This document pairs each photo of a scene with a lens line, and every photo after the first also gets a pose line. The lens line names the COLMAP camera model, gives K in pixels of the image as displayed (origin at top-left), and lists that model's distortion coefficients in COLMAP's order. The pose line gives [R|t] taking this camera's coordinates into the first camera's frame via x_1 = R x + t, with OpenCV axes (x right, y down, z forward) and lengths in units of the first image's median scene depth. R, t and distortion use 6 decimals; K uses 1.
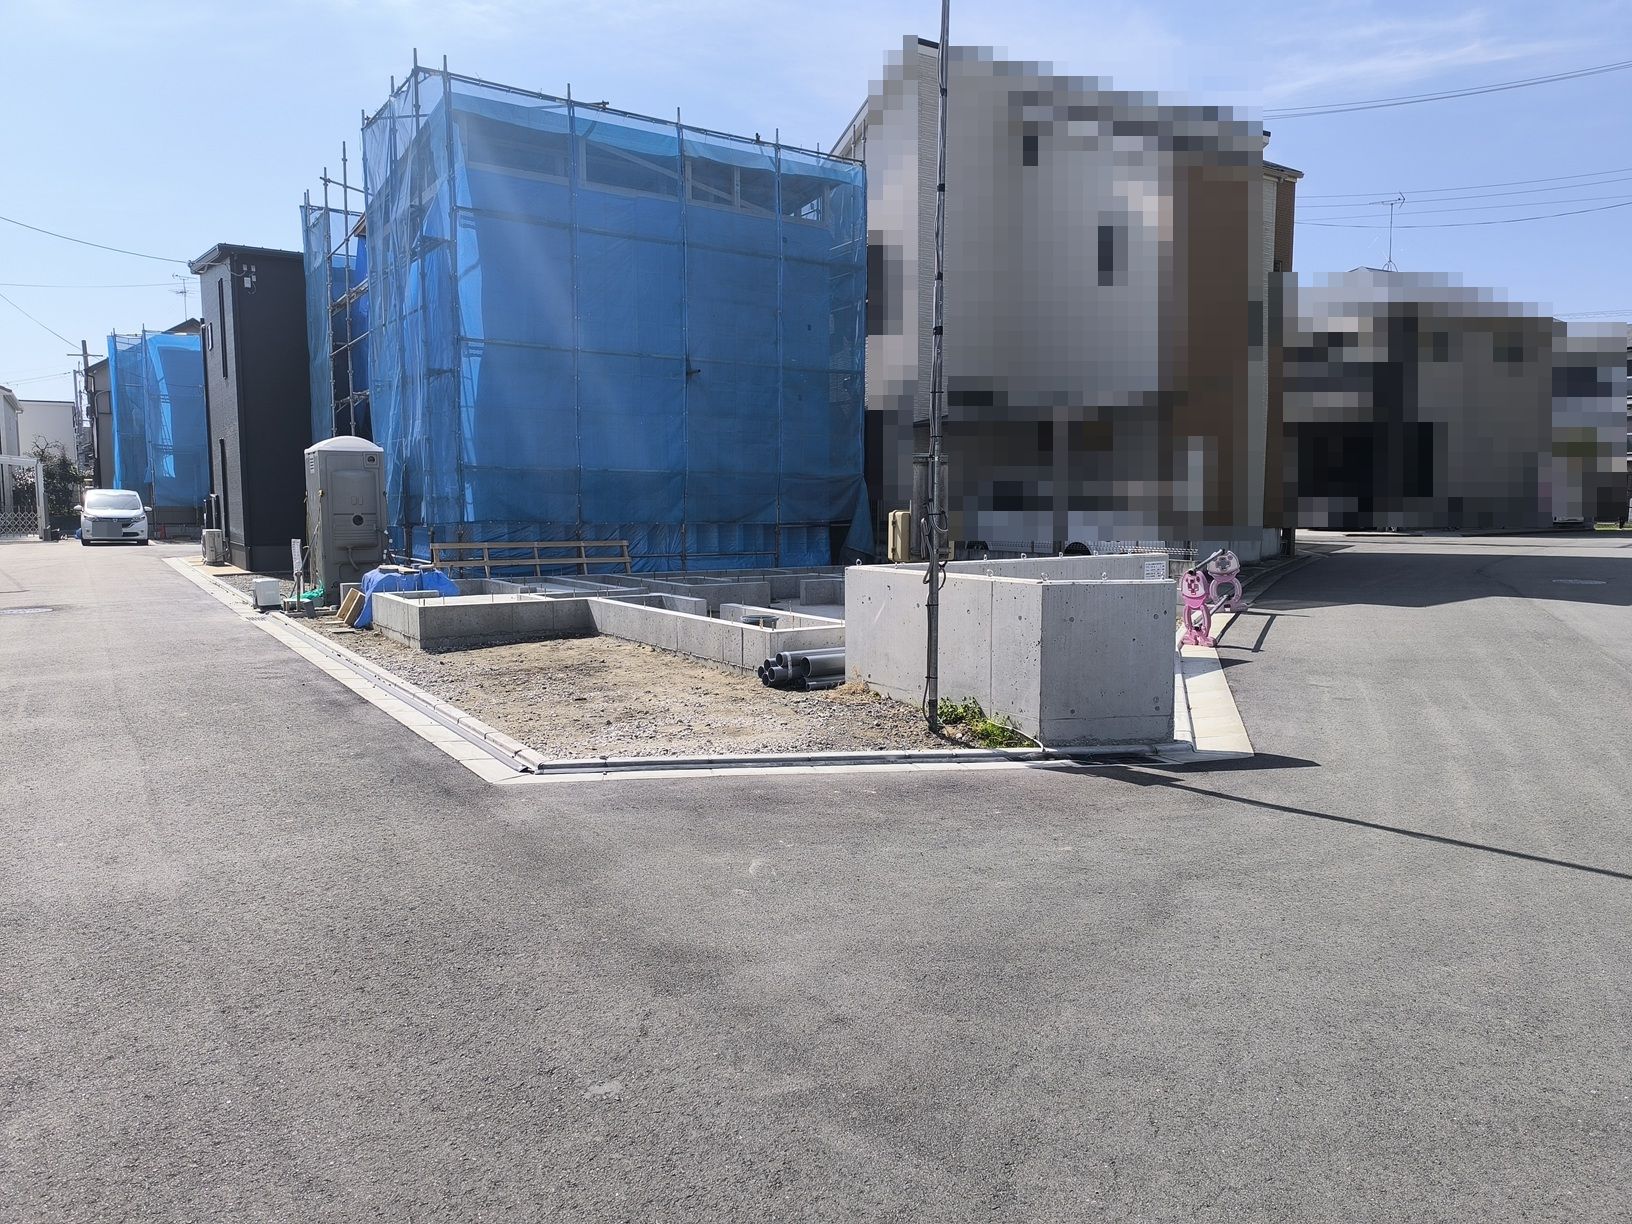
lens RADIAL K [[1113.5, 0, 812.3], [0, 1113.5, 613.9], [0, 0, 1]] dist [0.035841, -0.043375]
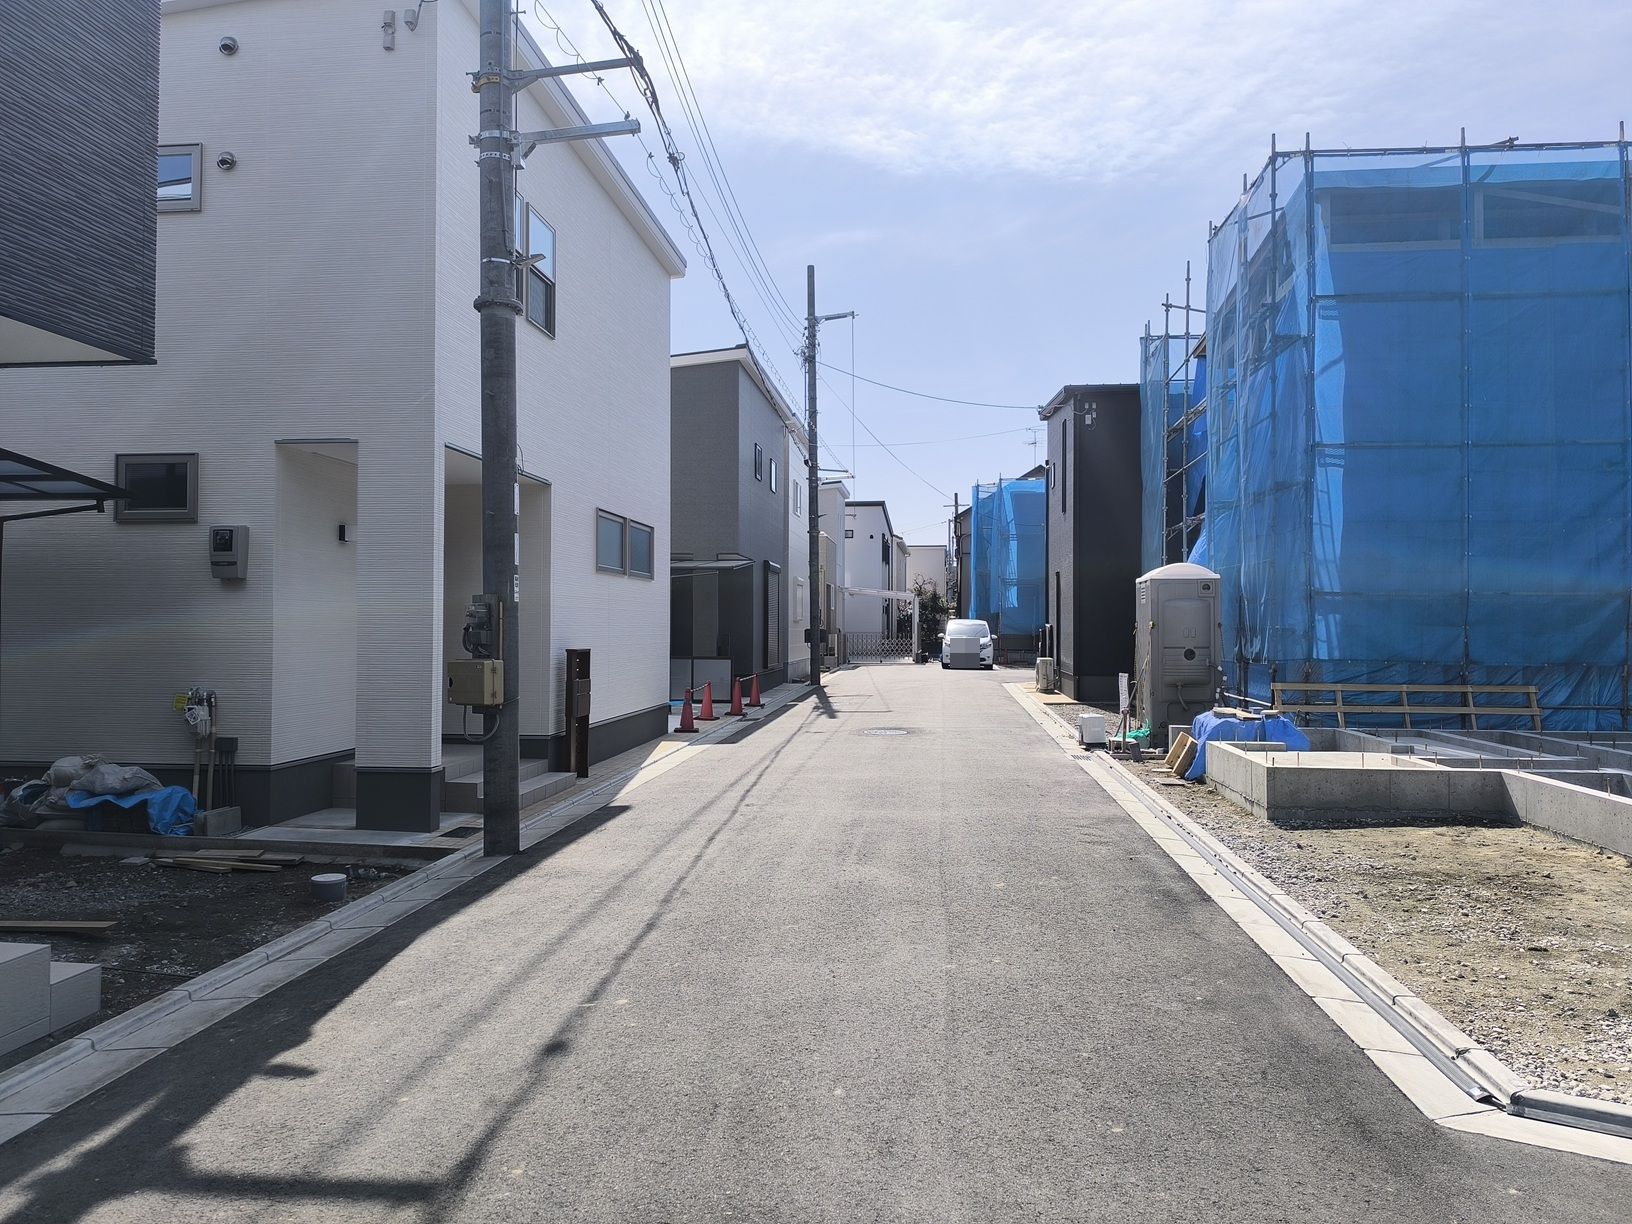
lens RADIAL K [[1113.5, 0, 812.1], [0, 1113.5, 607.5], [0, 0, 1]] dist [0.035841, -0.043375]
pose [[0.765859, -0.009203, -0.642943, -0.060015], [-0.067292, 0.993260, -0.094374, -0.016276], [0.639478, 0.115542, 0.760078, 0.117518]]
